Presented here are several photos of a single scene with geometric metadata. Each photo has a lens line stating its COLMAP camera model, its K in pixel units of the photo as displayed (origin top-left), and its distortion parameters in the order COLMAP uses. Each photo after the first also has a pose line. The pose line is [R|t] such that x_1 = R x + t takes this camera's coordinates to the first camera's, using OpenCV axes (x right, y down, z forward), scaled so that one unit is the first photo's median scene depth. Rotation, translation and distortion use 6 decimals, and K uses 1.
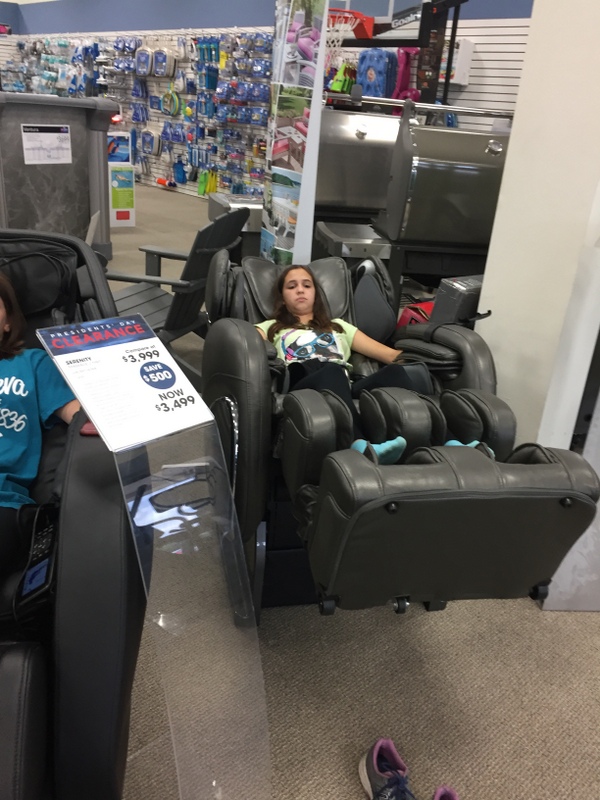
lens RADIAL K [[673.2, 0, 300.0], [0, 673.2, 400.0], [0, 0, 1]] dist [0.089180, -0.131395]
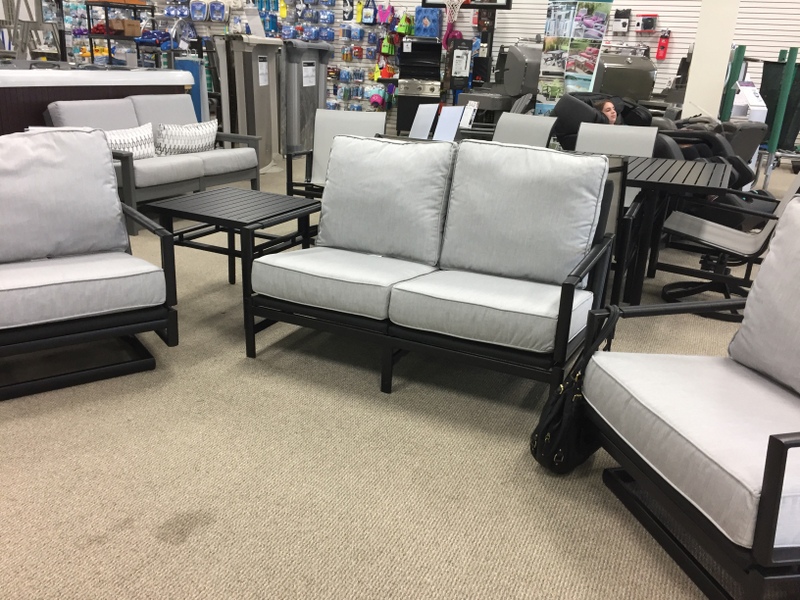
lens RADIAL K [[673.2, 0, 400.0], [0, 673.2, 300.0], [0, 0, 1]] dist [0.089180, -0.131395]
pose [[0.921606, -0.159242, 0.353956, -0.438707], [0.171681, 0.985145, -0.003802, 0.096474], [-0.348092, 0.064271, 0.935255, -0.267832]]
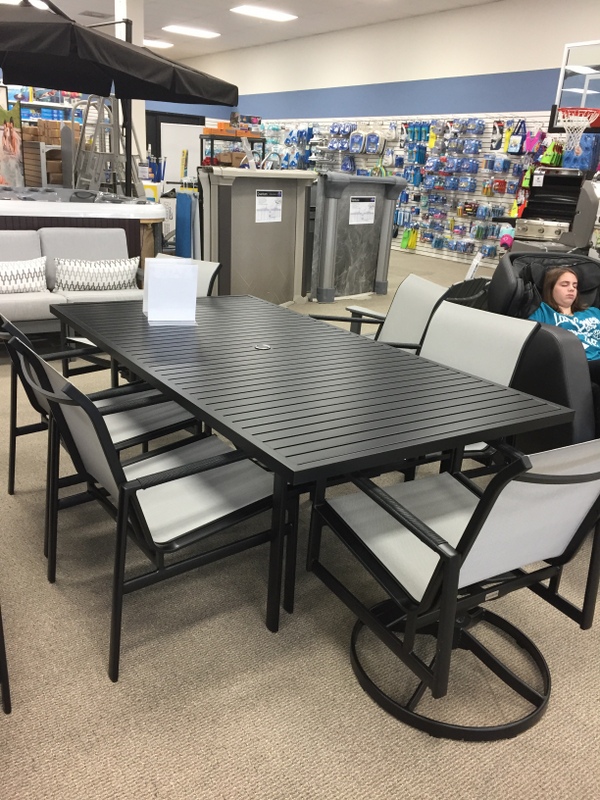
lens RADIAL K [[673.2, 0, 300.0], [0, 673.2, 400.0], [0, 0, 1]] dist [0.089180, -0.131395]
pose [[0.990383, 0.027582, -0.135578, -0.160712], [-0.038470, 0.996183, -0.078357, 0.066329], [0.132899, 0.082819, 0.987663, -0.186317]]
